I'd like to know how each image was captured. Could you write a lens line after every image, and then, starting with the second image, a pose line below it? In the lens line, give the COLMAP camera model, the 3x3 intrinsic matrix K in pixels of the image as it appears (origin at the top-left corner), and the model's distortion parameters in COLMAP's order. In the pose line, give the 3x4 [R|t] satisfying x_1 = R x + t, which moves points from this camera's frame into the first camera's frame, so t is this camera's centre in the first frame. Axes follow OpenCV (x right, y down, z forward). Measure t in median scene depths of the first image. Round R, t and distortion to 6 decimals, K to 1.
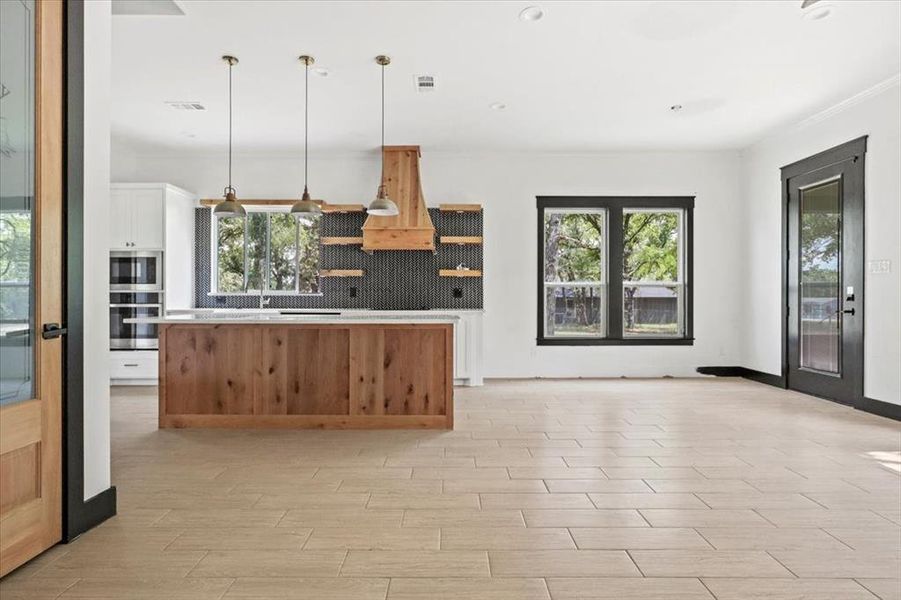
lens RADIAL K [[477.0, 0, 448.0], [0, 477.0, 298.9], [0, 0, 1]] dist [-0.020150, 0.020331]
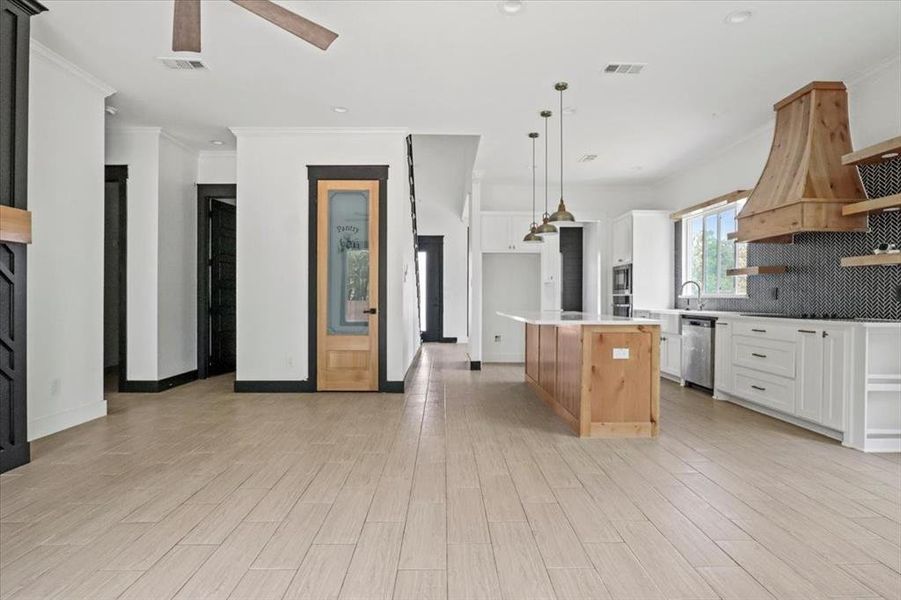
lens RADIAL K [[456.3, 0, 451.9], [0, 456.3, 299.7], [0, 0, 1]] dist [-0.013517, 0.000727]
pose [[0.022058, 0.001887, -0.999755, 0.593781], [-0.005973, 0.999981, 0.001755, -0.001948], [0.999739, 0.005932, 0.022069, 0.465153]]
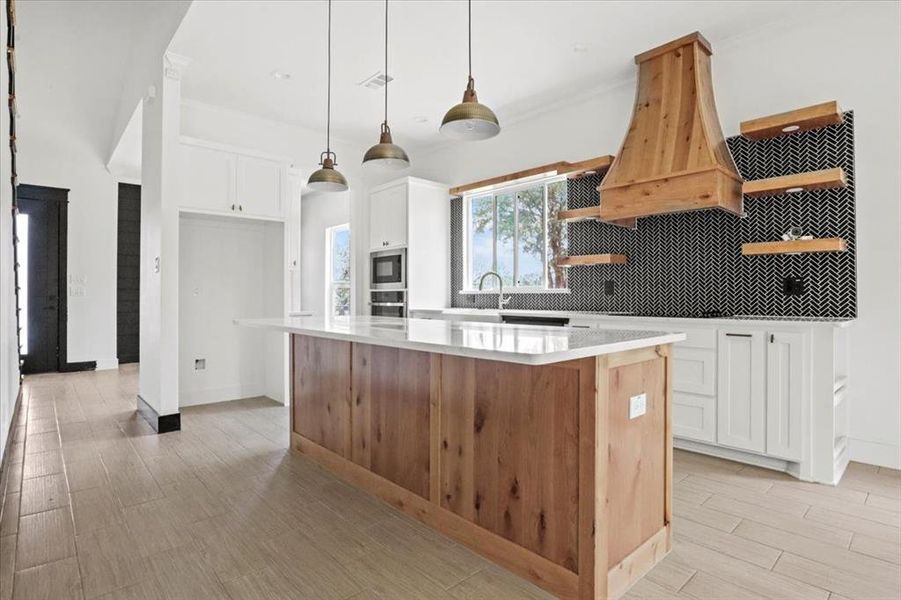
lens RADIAL K [[461.1, 0, 452.6], [0, 461.1, 292.0], [0, 0, 1]] dist [-0.032846, 0.000908]
pose [[0.679003, -0.009165, -0.734078, 0.138834], [0.000269, 0.999925, -0.012235, -0.000008], [0.734135, 0.008110, 0.678955, 0.417342]]
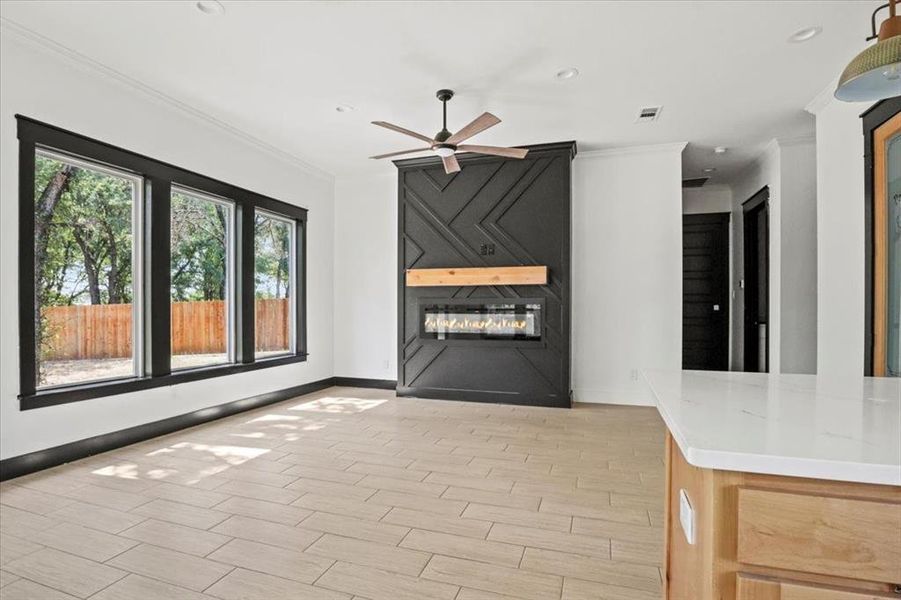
lens RADIAL K [[454.0, 0, 448.8], [0, 454.0, 307.7], [0, 0, 1]] dist [-0.028724, 0.000920]
pose [[-0.948937, -0.001642, 0.315462, 0.040006], [0.000030, 0.999986, 0.005297, -0.014914], [-0.315466, 0.005036, -0.948924, 0.896859]]
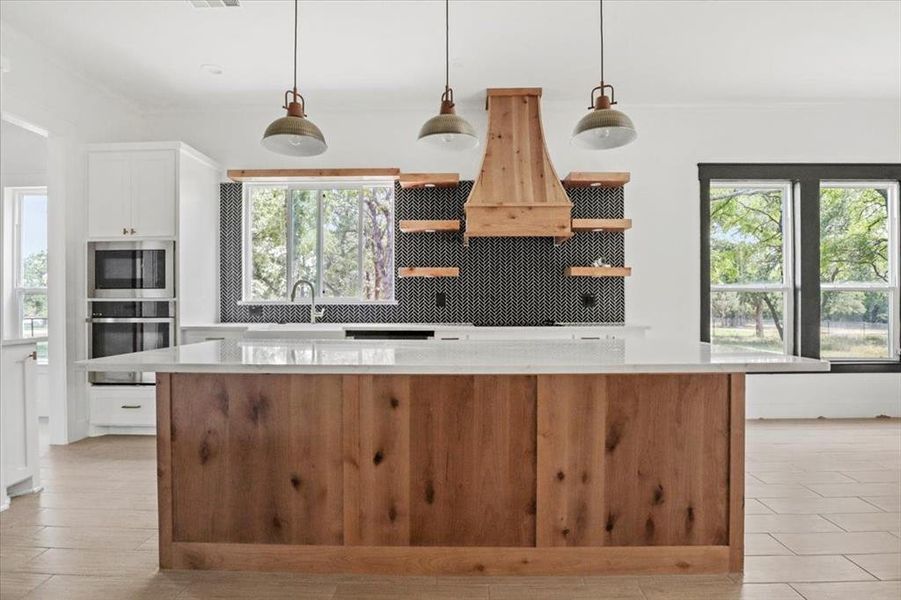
lens RADIAL K [[459.7, 0, 447.5], [0, 459.7, 306.3], [0, 0, 1]] dist [-0.033211, 0.001543]
pose [[0.999802, -0.003106, -0.019643, -0.186858], [0.003146, 0.999993, 0.001975, -0.005925], [0.019637, -0.002037, 0.999805, 0.337757]]
